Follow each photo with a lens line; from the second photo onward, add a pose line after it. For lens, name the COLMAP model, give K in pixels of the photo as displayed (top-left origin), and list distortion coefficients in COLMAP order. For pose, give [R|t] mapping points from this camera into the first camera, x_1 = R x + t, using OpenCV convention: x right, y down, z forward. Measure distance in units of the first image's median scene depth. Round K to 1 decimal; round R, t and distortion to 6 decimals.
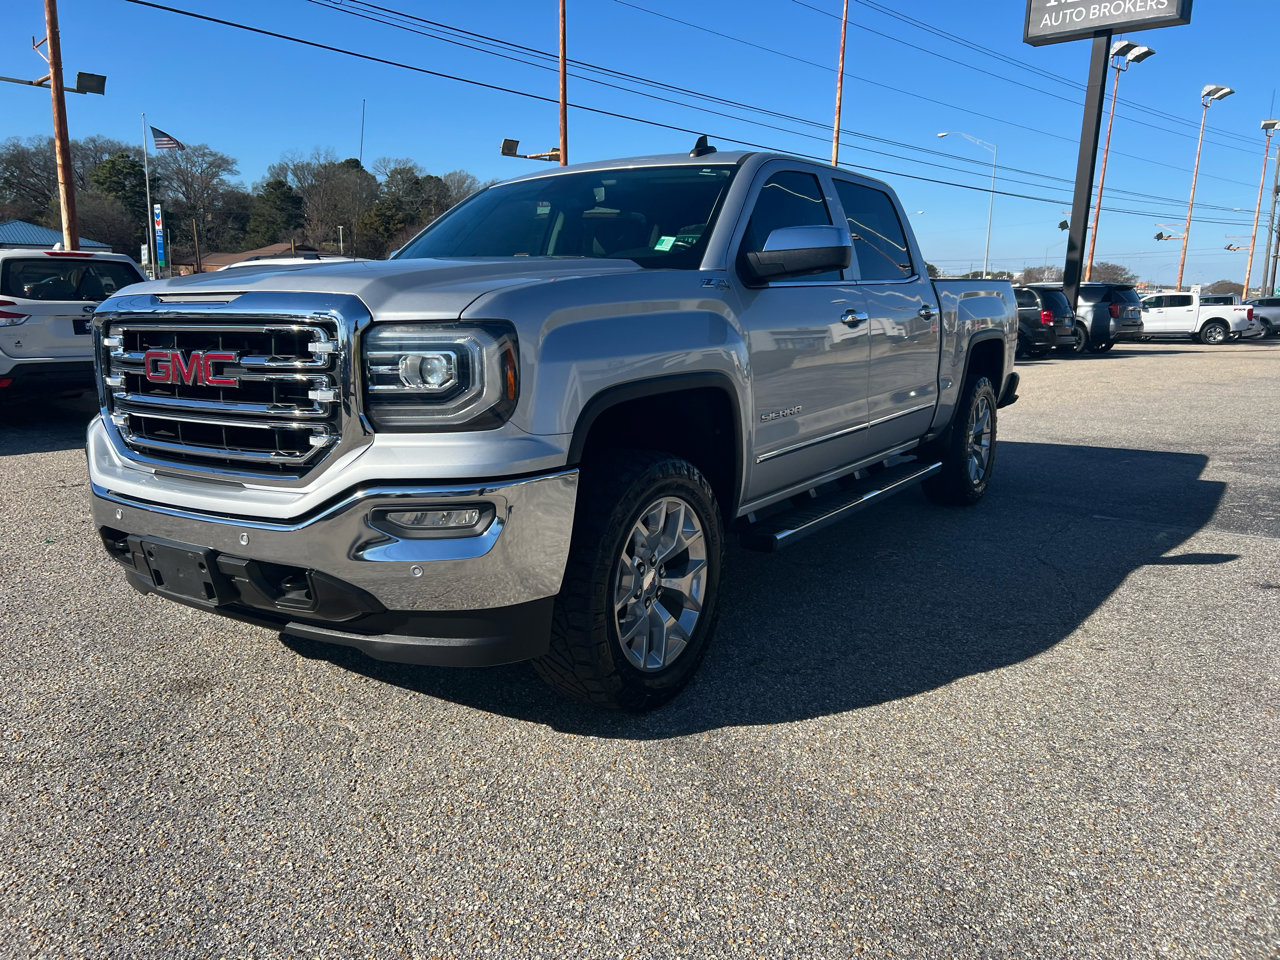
lens RADIAL K [[962.0, 0, 633.6], [0, 962.0, 477.4], [0, 0, 1]] dist [0.043222, -0.044075]
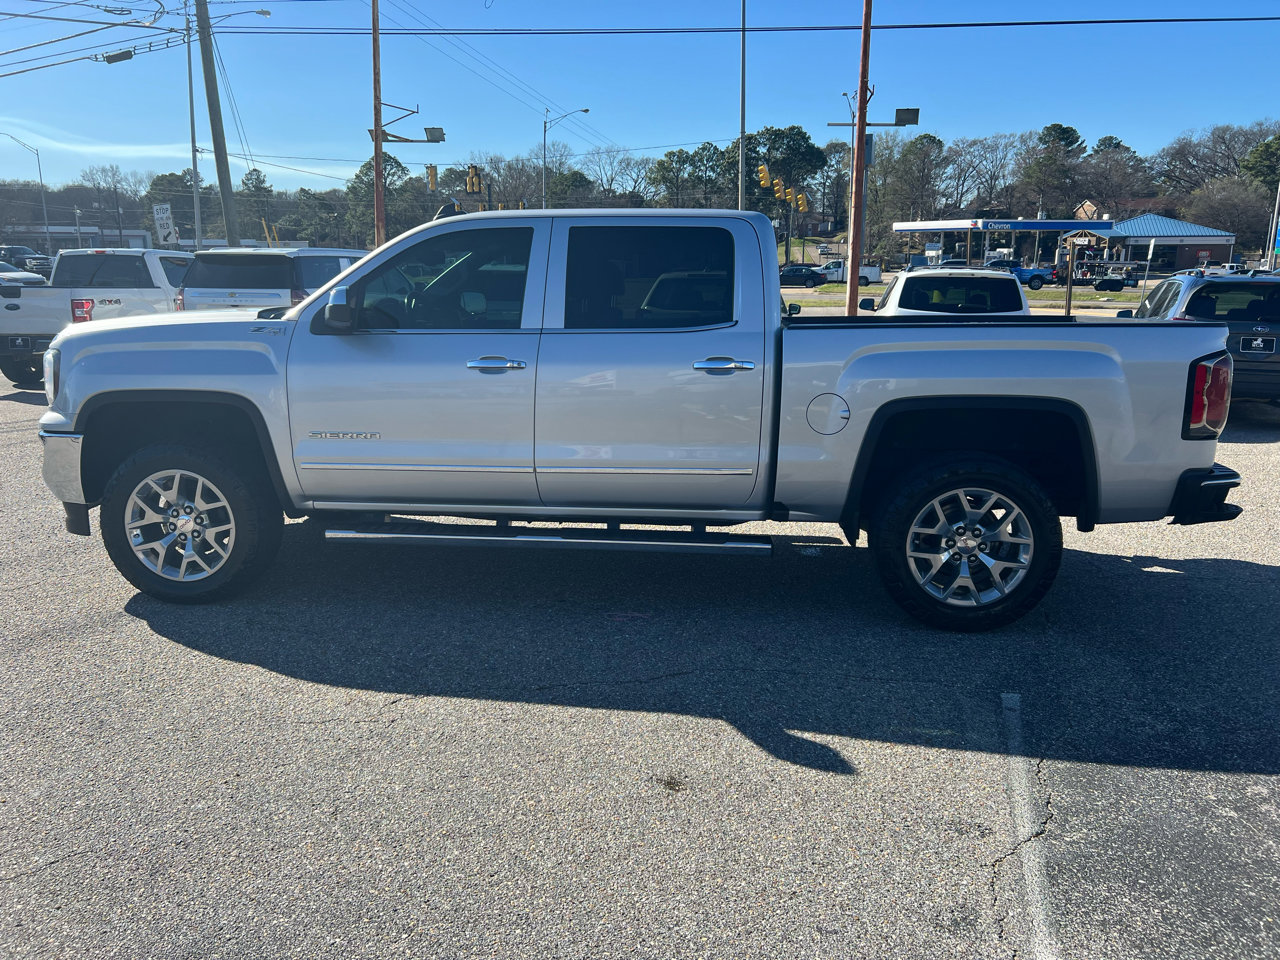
lens RADIAL K [[962.0, 0, 632.6], [0, 962.0, 471.2], [0, 0, 1]] dist [0.043222, -0.044075]
pose [[0.482595, 0.170752, -0.859038, 1.559009], [-0.165577, 0.980912, 0.101958, -0.231925], [0.860050, 0.093033, 0.501656, 0.772215]]
